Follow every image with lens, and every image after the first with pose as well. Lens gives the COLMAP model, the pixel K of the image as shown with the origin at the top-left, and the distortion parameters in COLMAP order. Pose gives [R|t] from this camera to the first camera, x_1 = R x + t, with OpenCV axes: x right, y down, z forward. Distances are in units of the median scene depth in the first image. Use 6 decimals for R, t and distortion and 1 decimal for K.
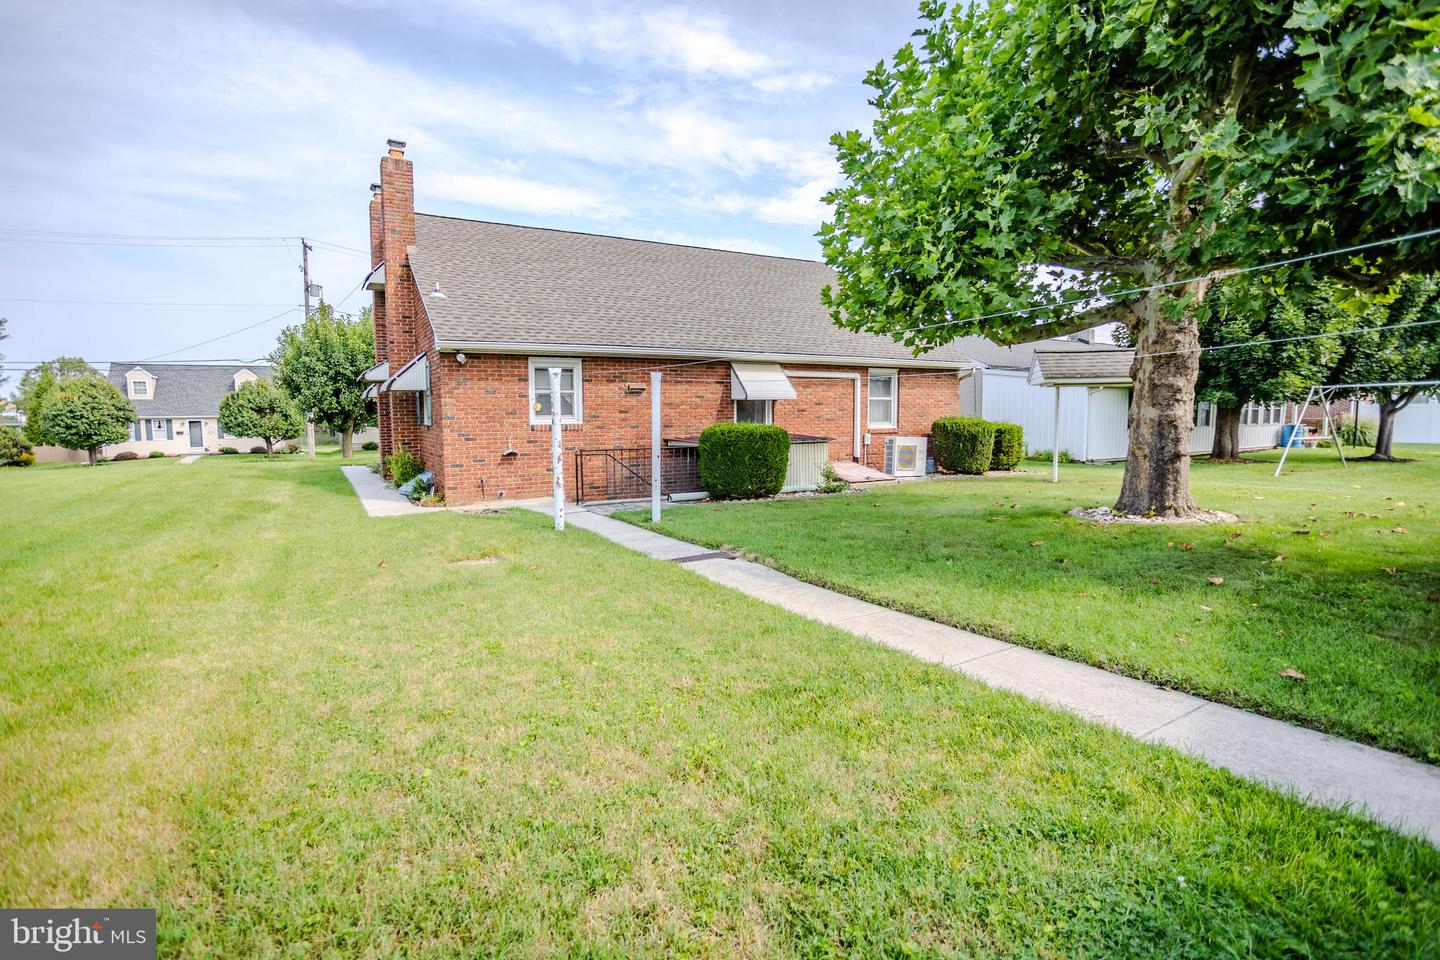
lens RADIAL K [[704.0, 0, 722.0], [0, 704.0, 482.3], [0, 0, 1]] dist [-0.043128, 0.022695]
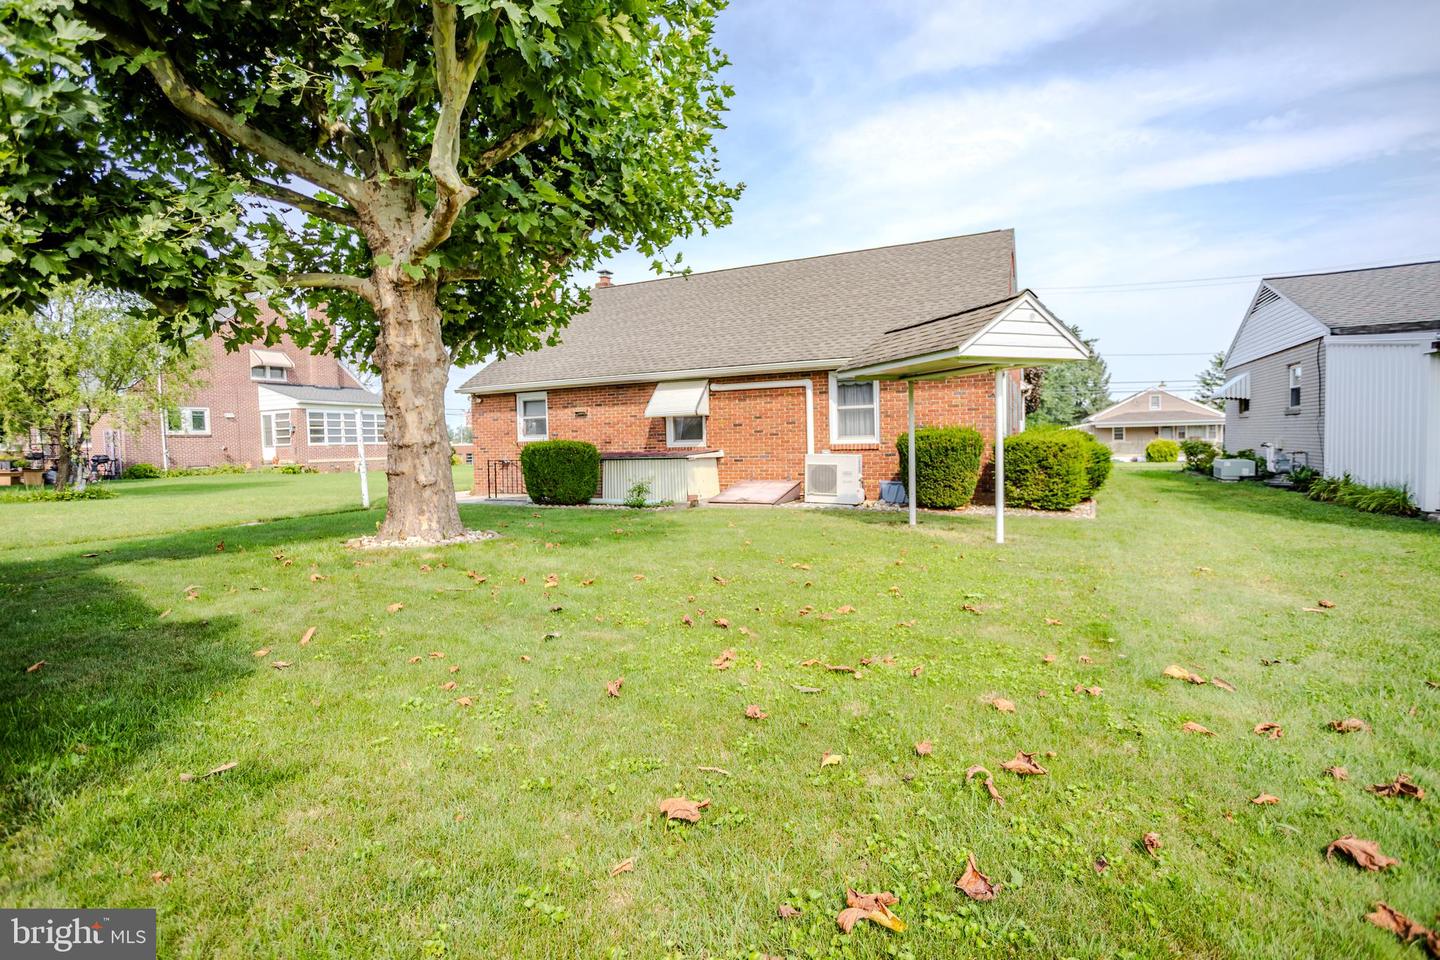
lens RADIAL K [[704.0, 0, 723.4], [0, 704.0, 477.2], [0, 0, 1]] dist [-0.043128, 0.022695]
pose [[0.542739, 0.040245, -0.838937, 1.044207], [-0.060169, 0.998148, 0.008957, -0.045548], [0.837743, 0.045617, 0.544156, 0.544606]]
